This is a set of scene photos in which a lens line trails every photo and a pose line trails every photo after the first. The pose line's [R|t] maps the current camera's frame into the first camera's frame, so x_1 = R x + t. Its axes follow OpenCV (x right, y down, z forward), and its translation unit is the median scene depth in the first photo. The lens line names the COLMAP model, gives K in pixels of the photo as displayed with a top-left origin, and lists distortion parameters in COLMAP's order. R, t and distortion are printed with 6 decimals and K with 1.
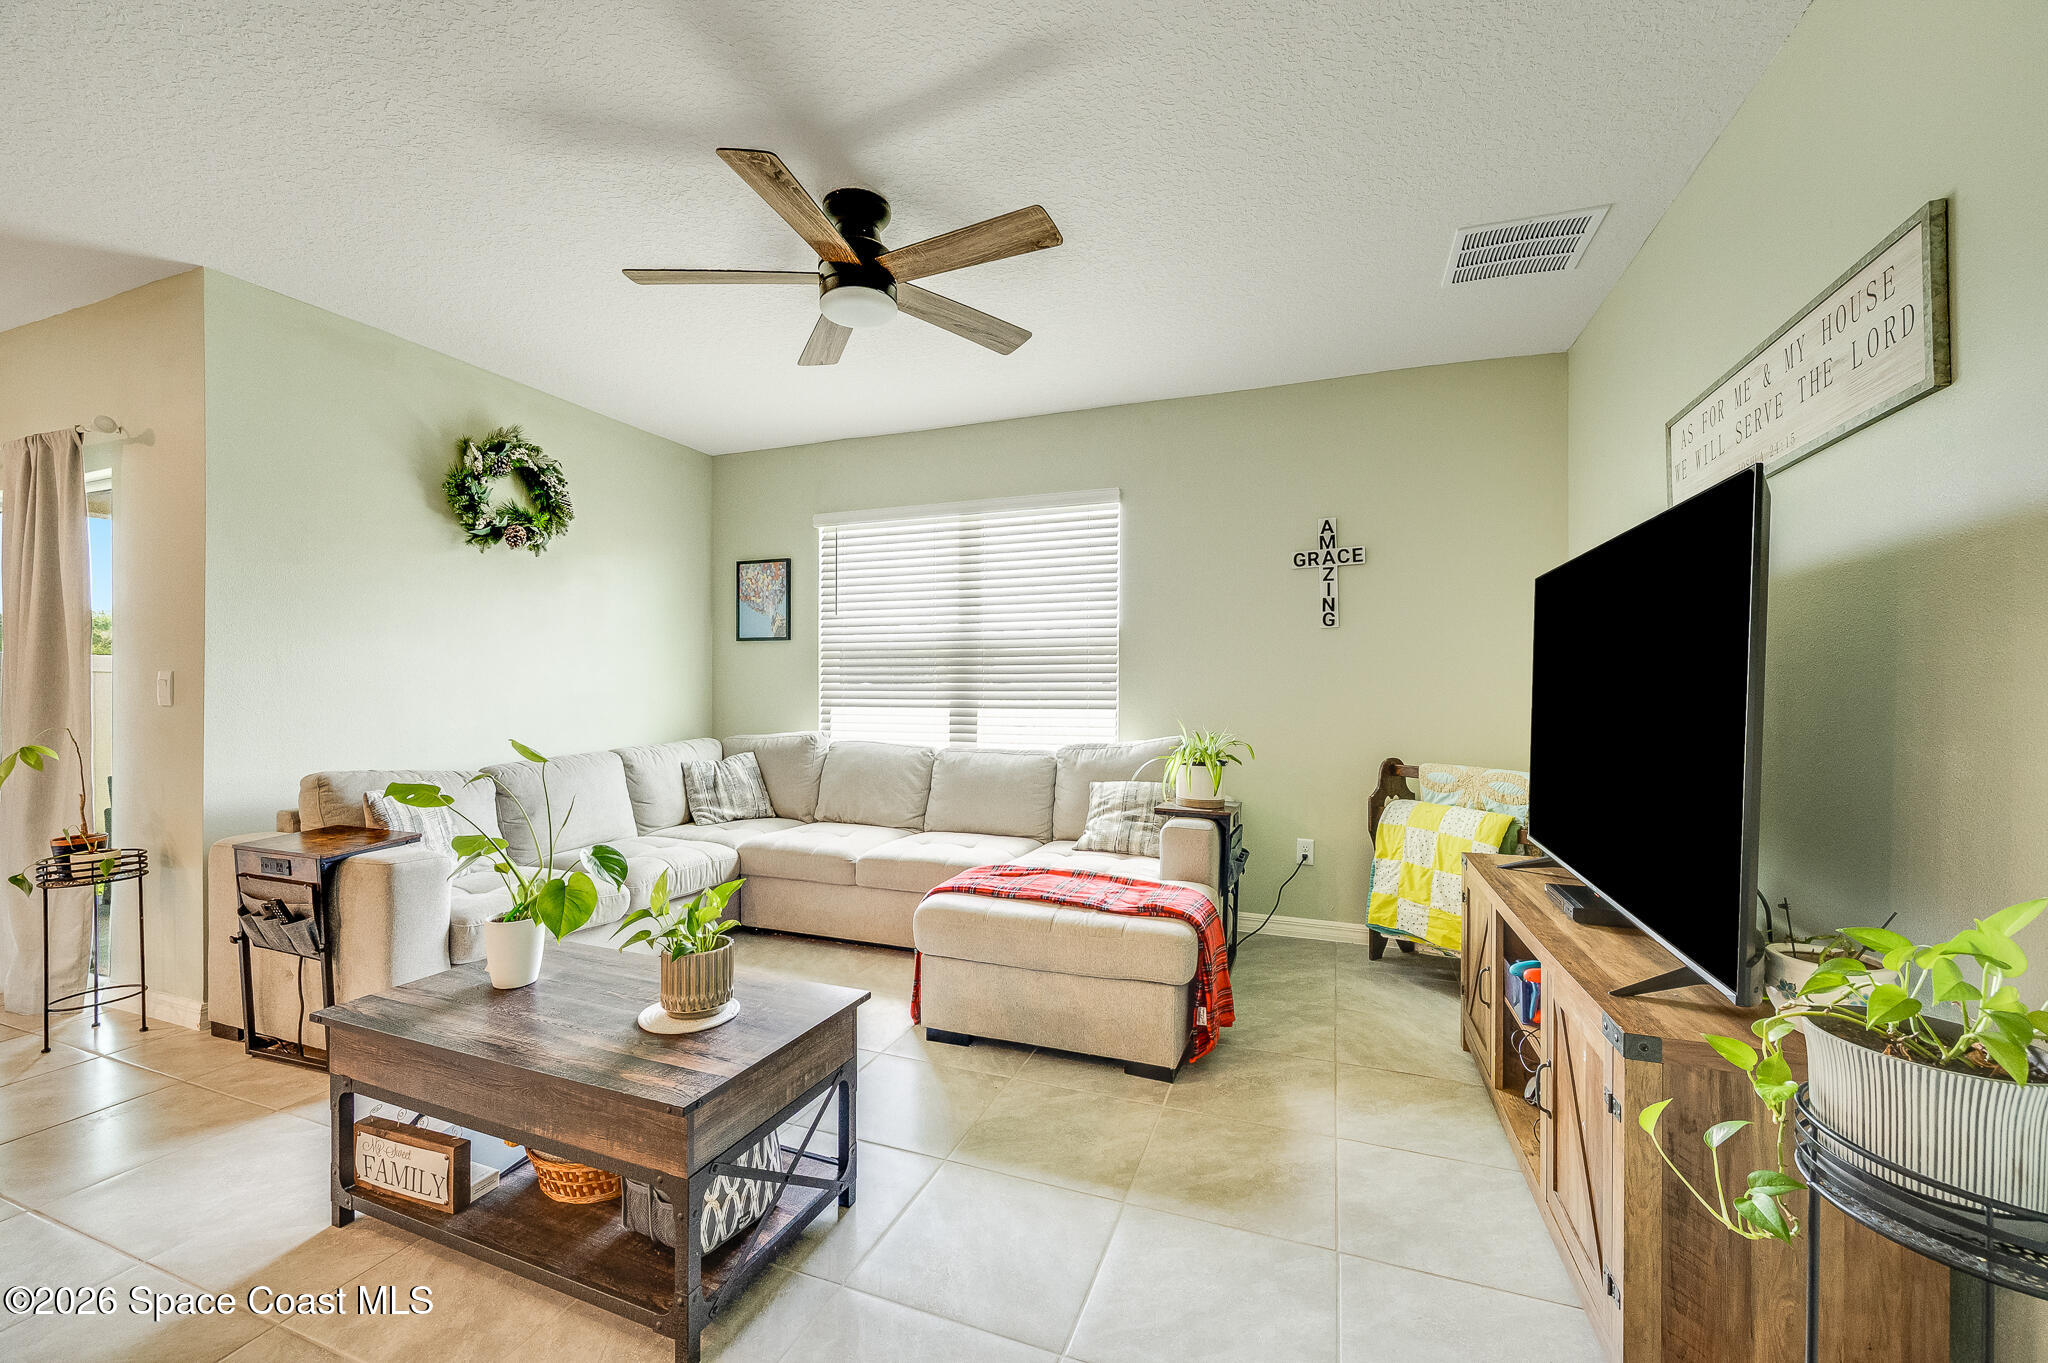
lens RADIAL K [[830.4, 0, 1007.3], [0, 830.4, 689.2], [0, 0, 1]] dist [-0.001585, 0.002548]
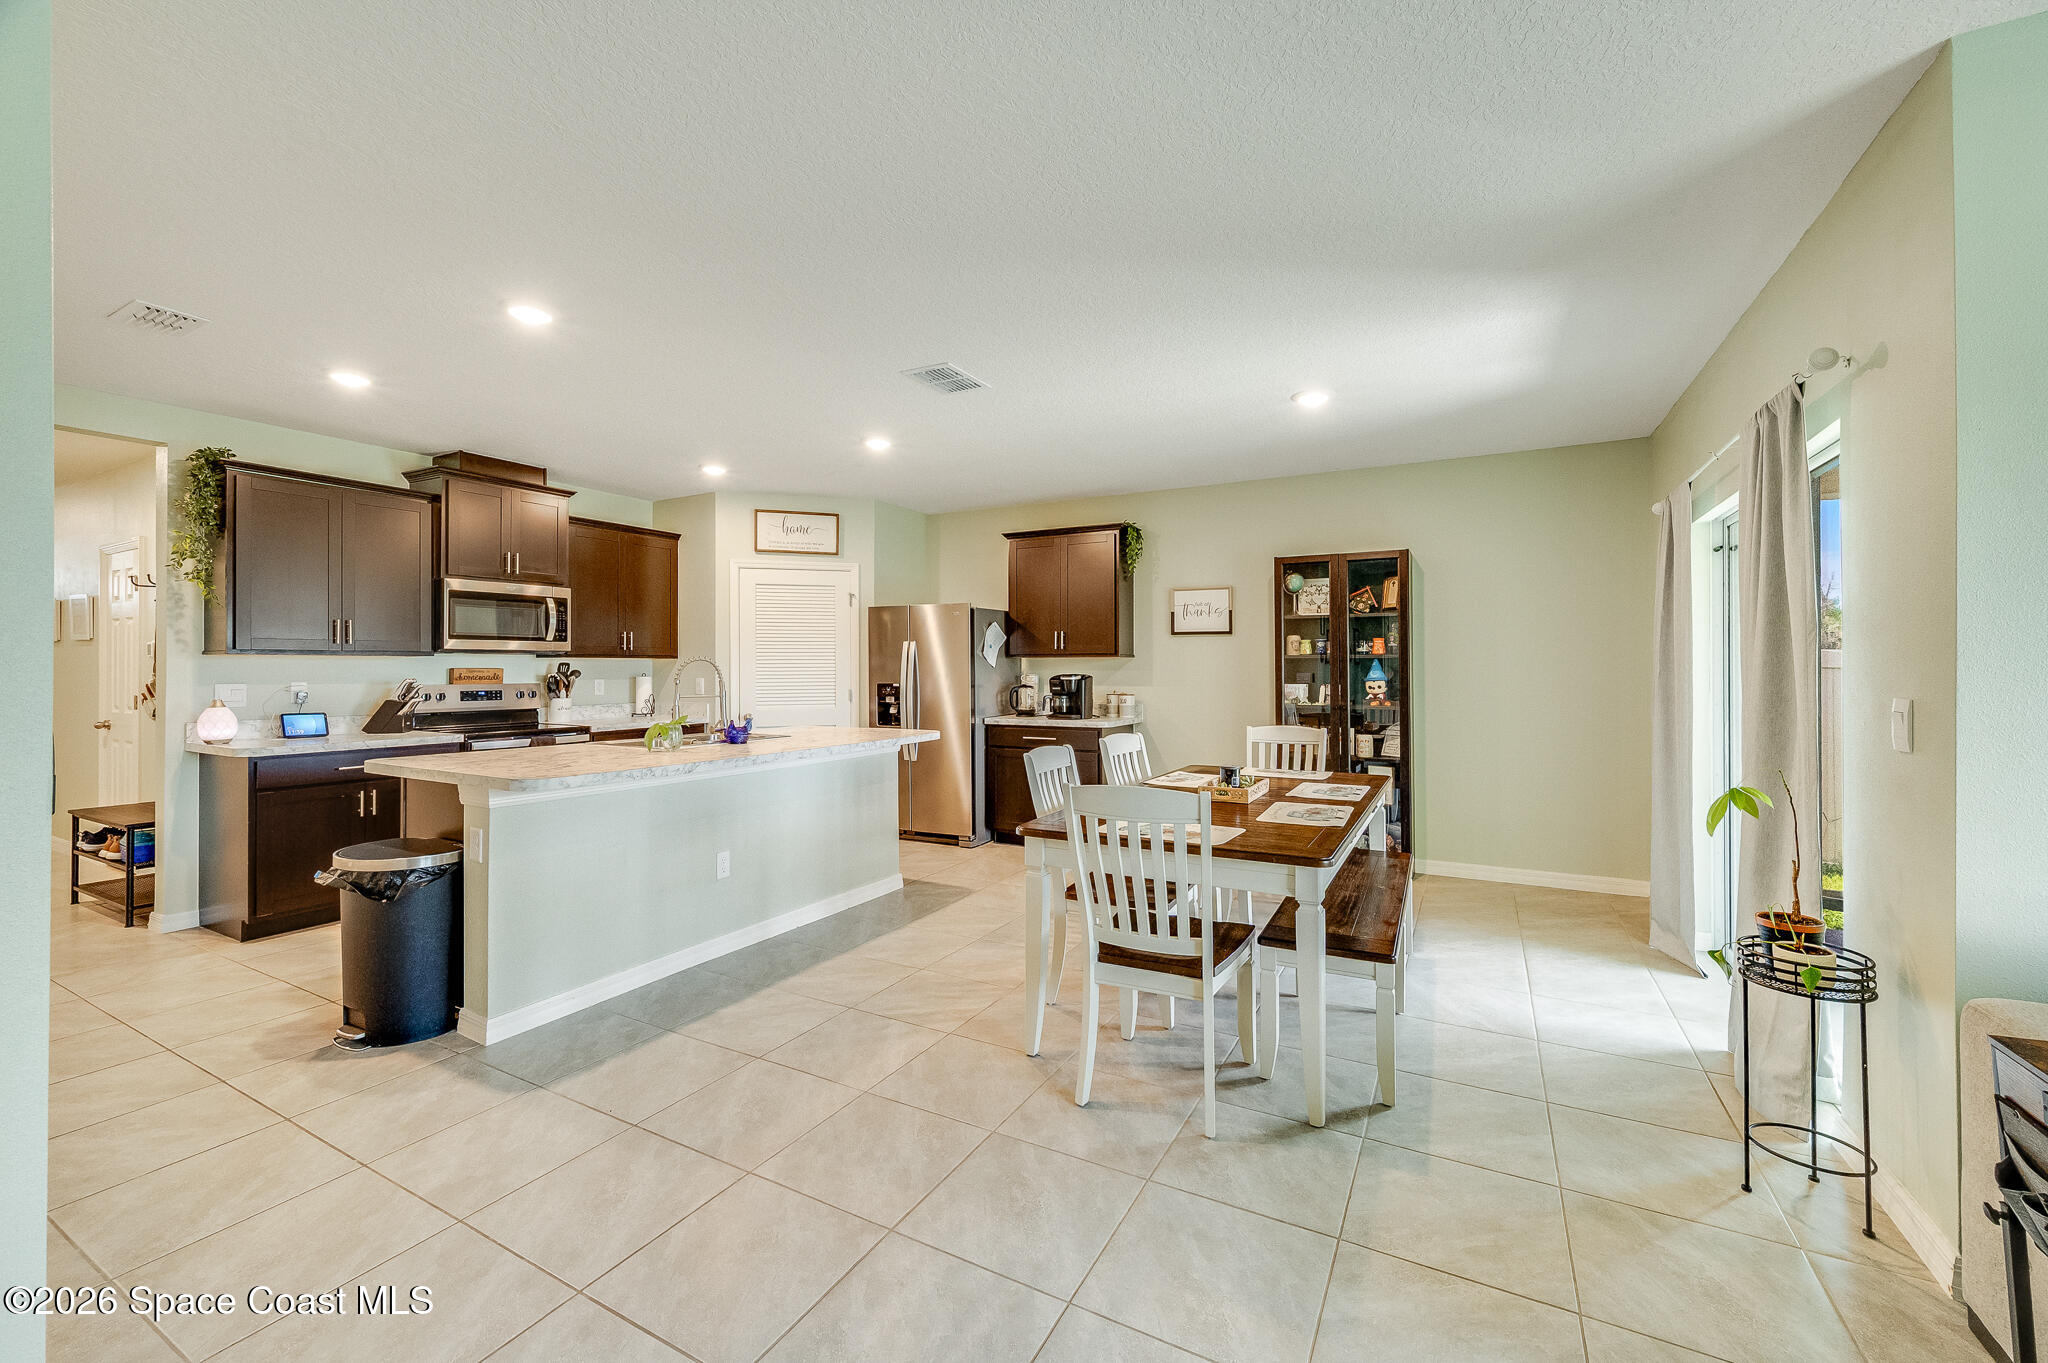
lens RADIAL K [[830.4, 0, 1028.9], [0, 830.4, 658.3], [0, 0, 1]] dist [-0.001585, 0.002548]
pose [[-0.108180, -0.010211, -0.994079, -0.277142], [-0.005945, 0.999936, -0.009624, -0.042562], [0.994114, 0.004868, -0.108234, 0.376041]]
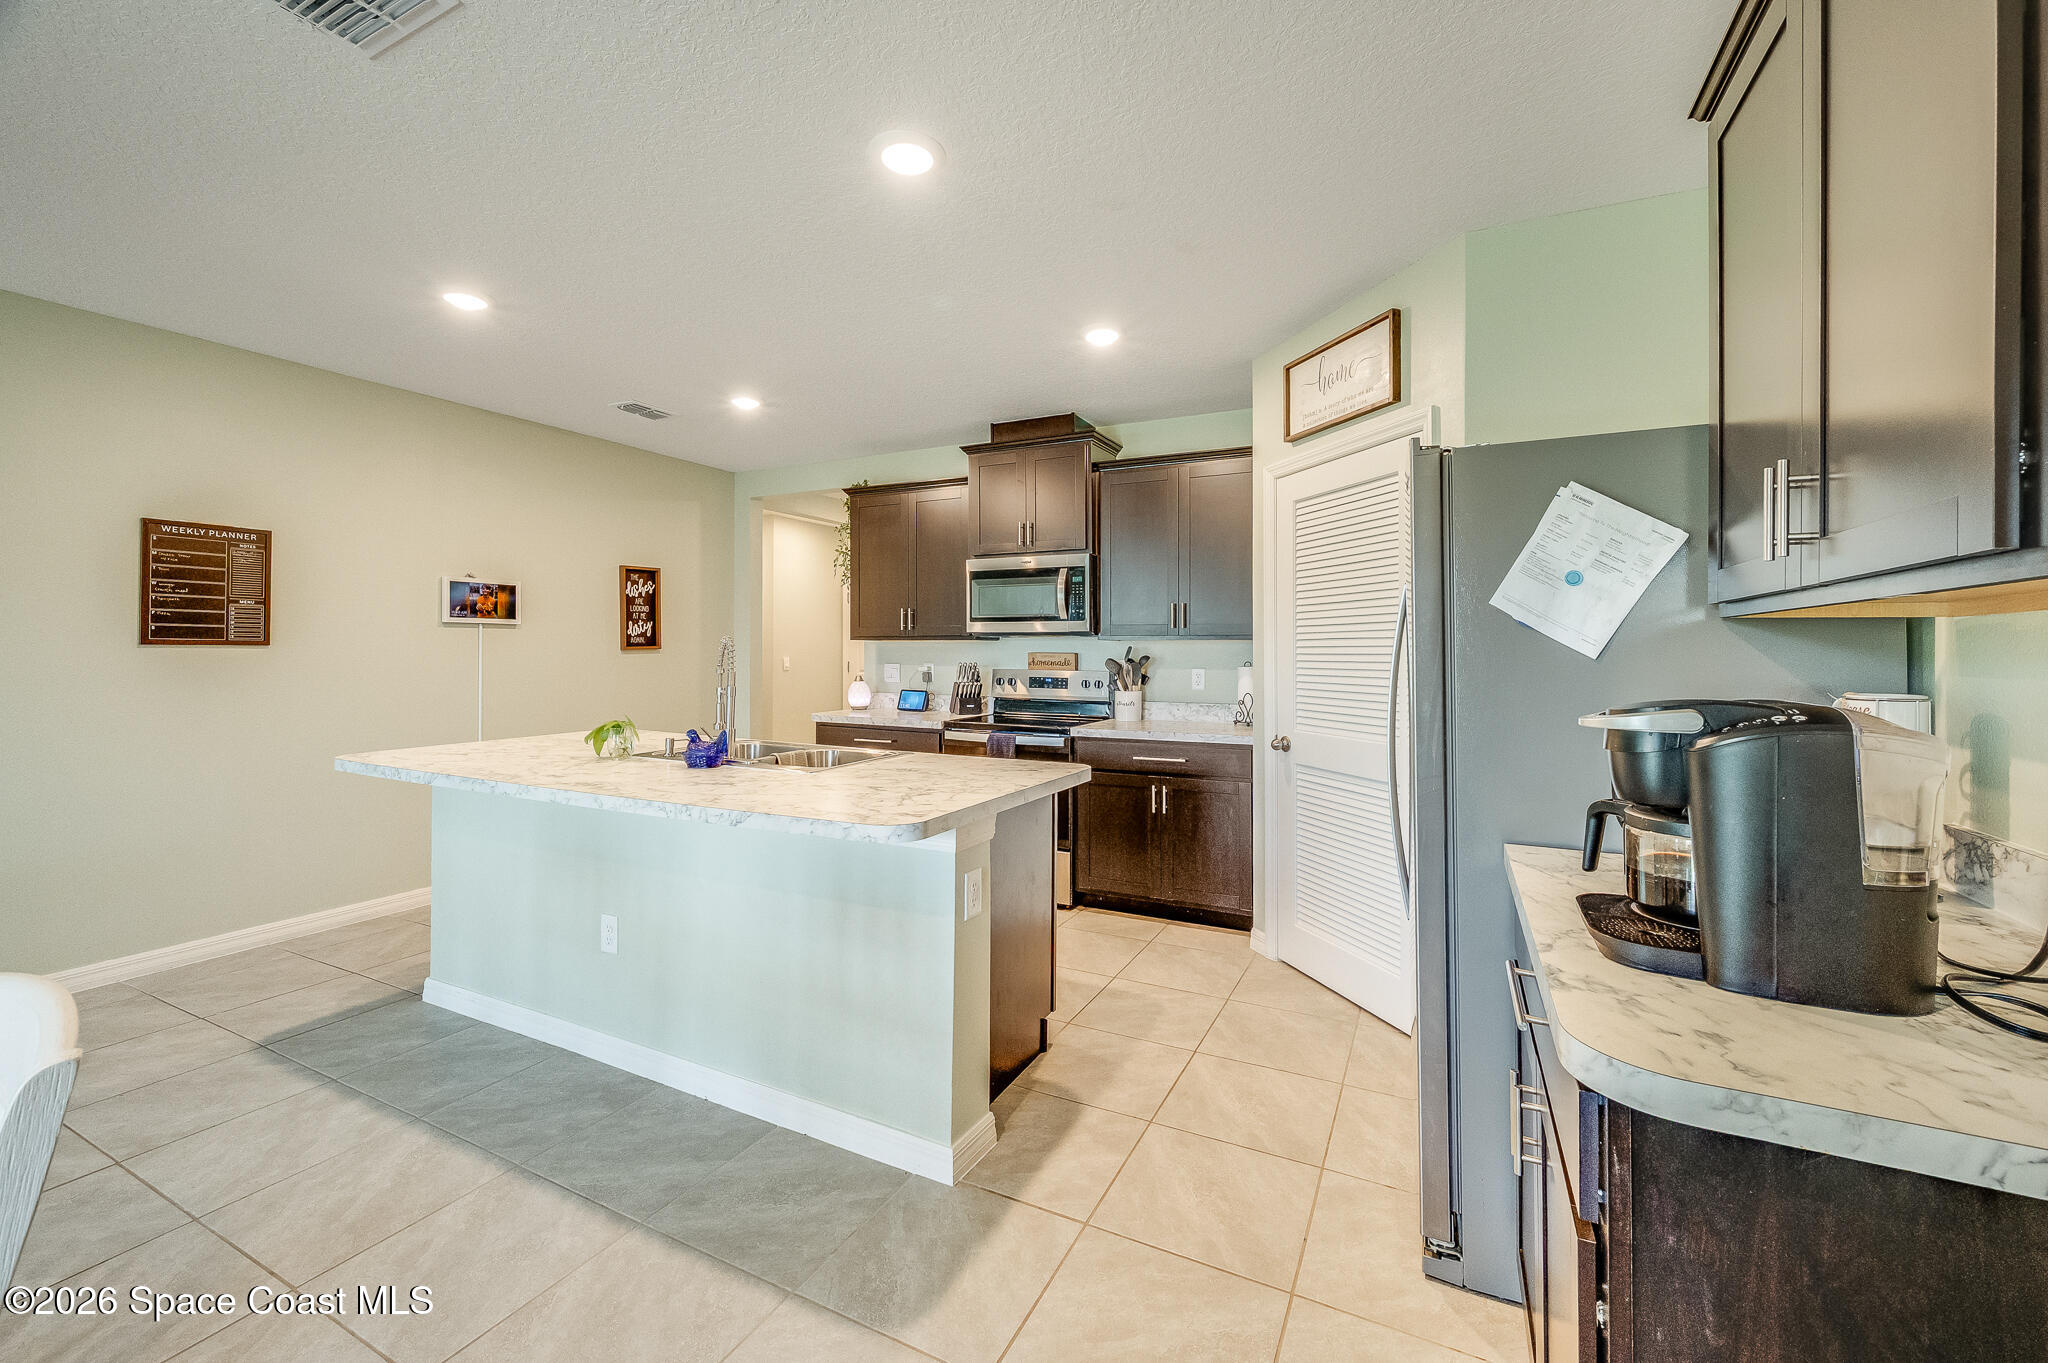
lens RADIAL K [[816.1, 0, 1029.6], [0, 816.1, 646.5], [0, 0, 1]] dist [0.003791, 0.000253]
pose [[-0.997001, -0.001952, 0.077367, -2.101479], [-0.001636, 0.999990, 0.004141, -0.050827], [-0.077374, 0.004002, -0.996994, 0.630816]]
